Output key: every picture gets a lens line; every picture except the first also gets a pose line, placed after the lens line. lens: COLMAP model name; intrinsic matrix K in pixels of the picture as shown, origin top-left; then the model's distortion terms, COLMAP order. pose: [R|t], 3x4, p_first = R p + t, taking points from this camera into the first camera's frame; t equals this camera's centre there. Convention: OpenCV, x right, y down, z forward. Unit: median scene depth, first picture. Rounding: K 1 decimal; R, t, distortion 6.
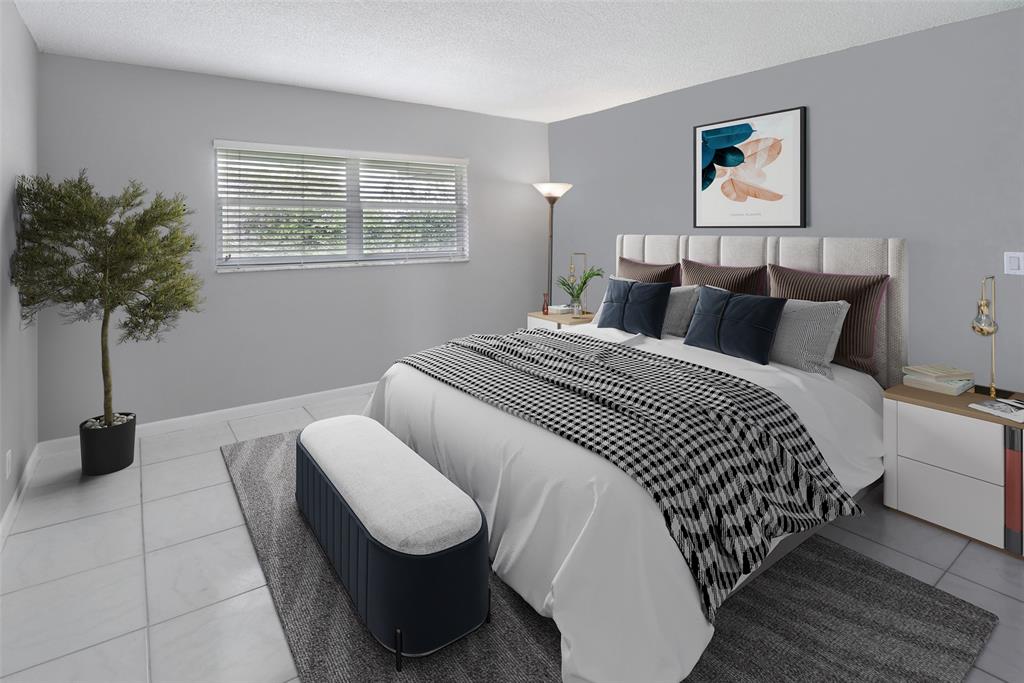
lens RADIAL K [[504.2, 0, 512.0], [0, 504.2, 341.5], [0, 0, 1]] dist [-0.000867, -0.000057]
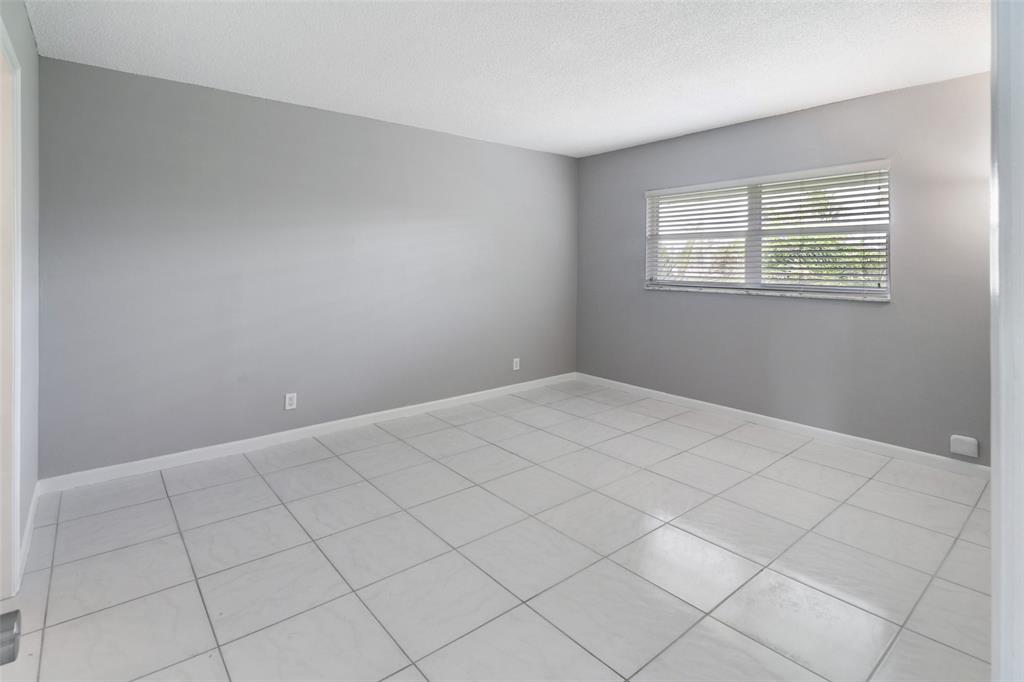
lens RADIAL K [[504.2, 0, 512.0], [0, 504.2, 341.0], [0, 0, 1]] dist [-0.000867, -0.000057]
pose [[0.065549, 0.163685, -0.984332, 0.619711], [-0.214393, 0.965726, 0.146314, -0.099771], [0.974546, 0.201443, 0.098395, 0.437380]]
